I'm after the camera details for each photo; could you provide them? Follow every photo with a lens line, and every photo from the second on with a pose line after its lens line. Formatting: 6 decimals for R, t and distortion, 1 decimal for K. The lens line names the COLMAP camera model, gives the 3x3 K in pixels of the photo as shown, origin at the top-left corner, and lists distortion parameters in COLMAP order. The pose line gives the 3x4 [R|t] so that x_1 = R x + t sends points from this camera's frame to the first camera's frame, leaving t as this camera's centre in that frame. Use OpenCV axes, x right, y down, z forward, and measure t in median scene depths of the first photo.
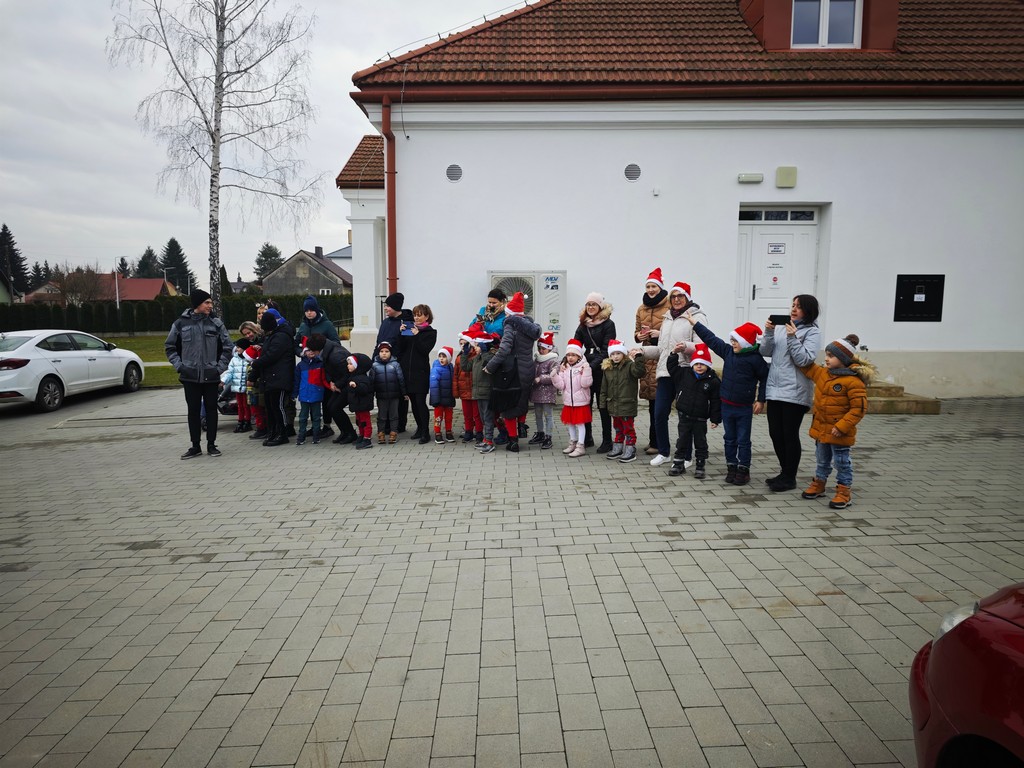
lens RADIAL K [[690.3, 0, 509.1], [0, 690.3, 385.4], [0, 0, 1]] dist [0.006079, -0.006504]
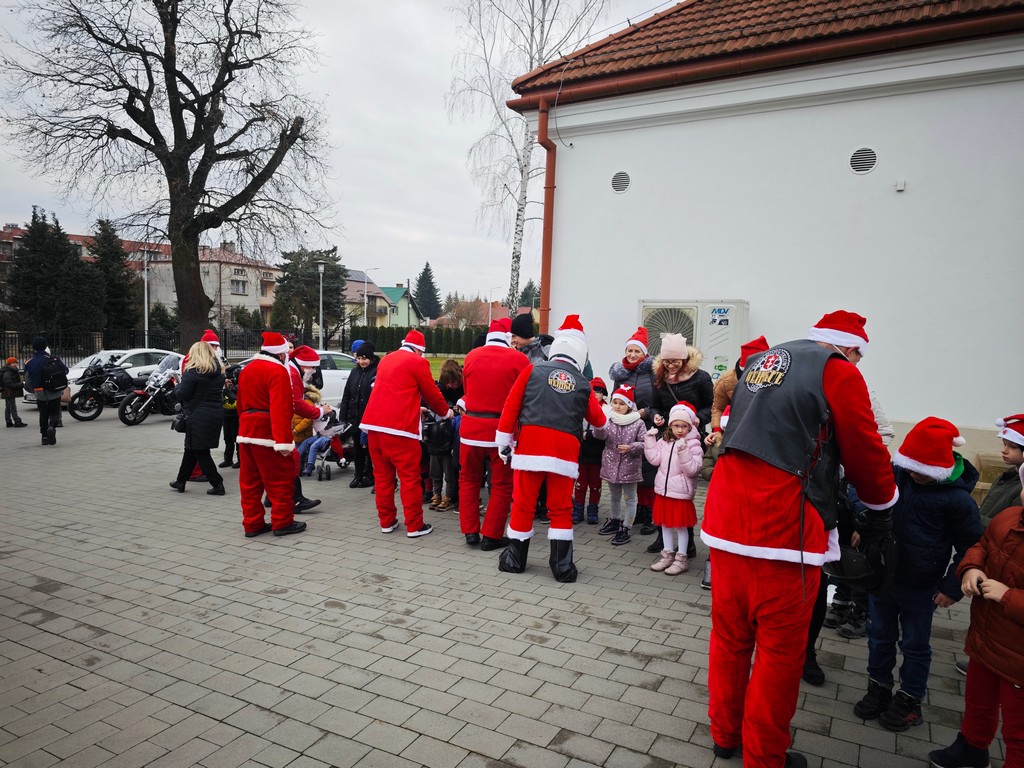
lens RADIAL K [[690.3, 0, 513.4], [0, 690.3, 382.5], [0, 0, 1]] dist [0.006079, -0.006504]
pose [[0.865843, 0.063492, -0.496271, 0.244256], [-0.086723, 0.995946, -0.023885, -0.040477], [0.492743, 0.063719, 0.867839, 0.248794]]
